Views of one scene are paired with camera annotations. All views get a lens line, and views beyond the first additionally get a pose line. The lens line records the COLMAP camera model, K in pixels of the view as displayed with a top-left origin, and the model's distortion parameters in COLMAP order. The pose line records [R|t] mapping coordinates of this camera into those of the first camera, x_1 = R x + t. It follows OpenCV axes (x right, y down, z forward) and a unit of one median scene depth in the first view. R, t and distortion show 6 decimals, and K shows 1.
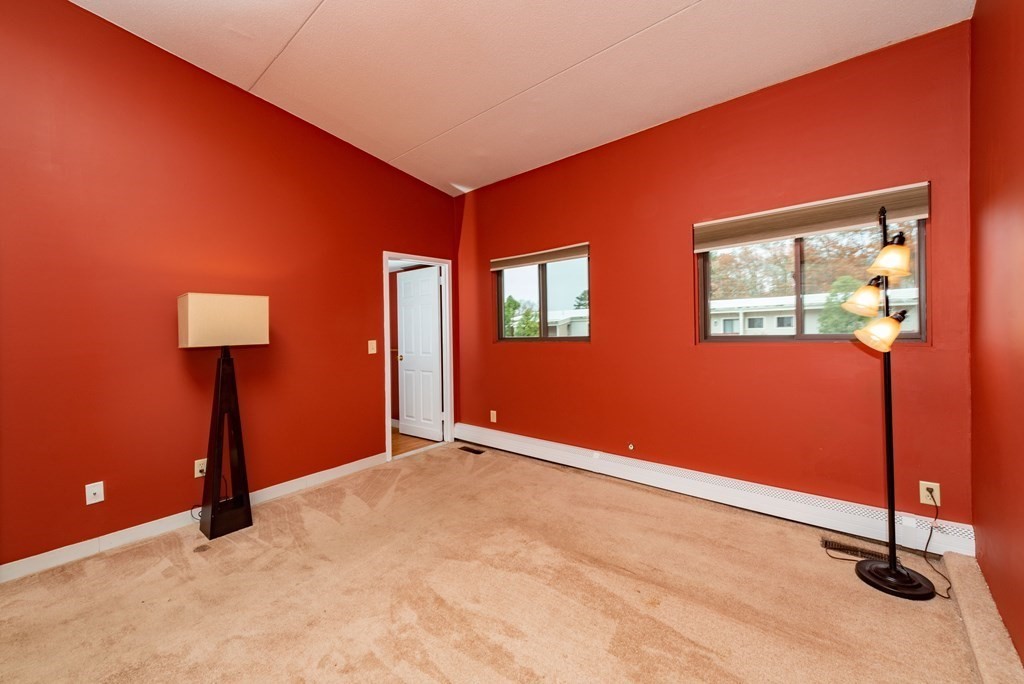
lens RADIAL K [[403.4, 0, 513.9], [0, 403.4, 323.6], [0, 0, 1]] dist [0.001000, -0.000028]
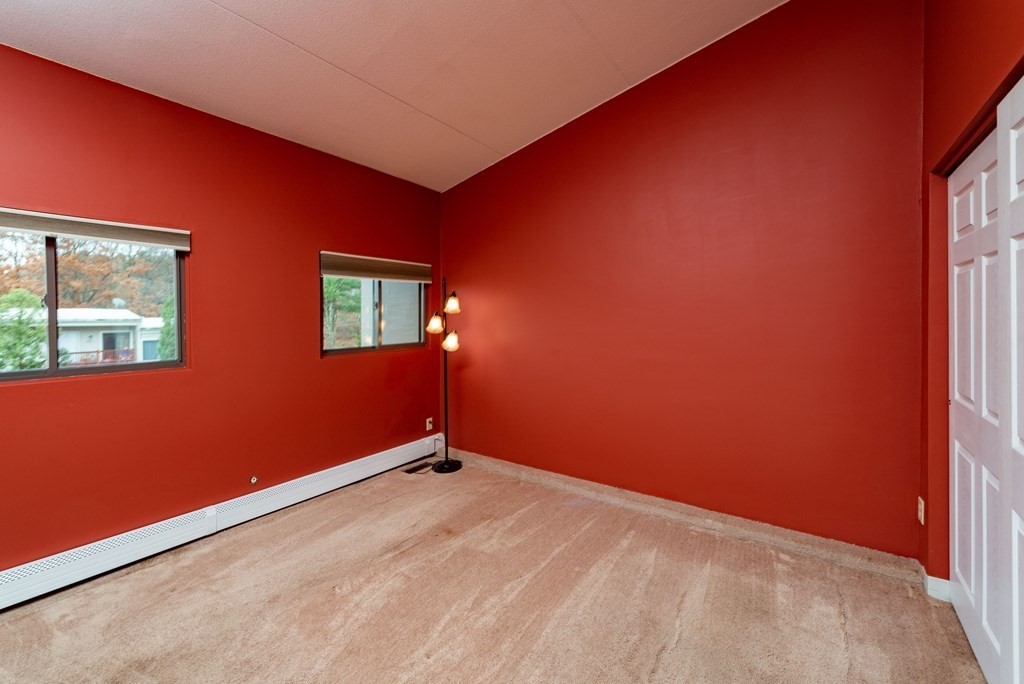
lens RADIAL K [[409.7, 0, 512.0], [0, 409.7, 342.0], [0, 0, 1]] dist [0.002300, -0.000305]
pose [[-0.132326, 0.004303, 0.991197, -0.644640], [0.008062, 0.999962, -0.003265, 0.020703], [-0.991173, 0.007559, -0.132356, 0.559911]]
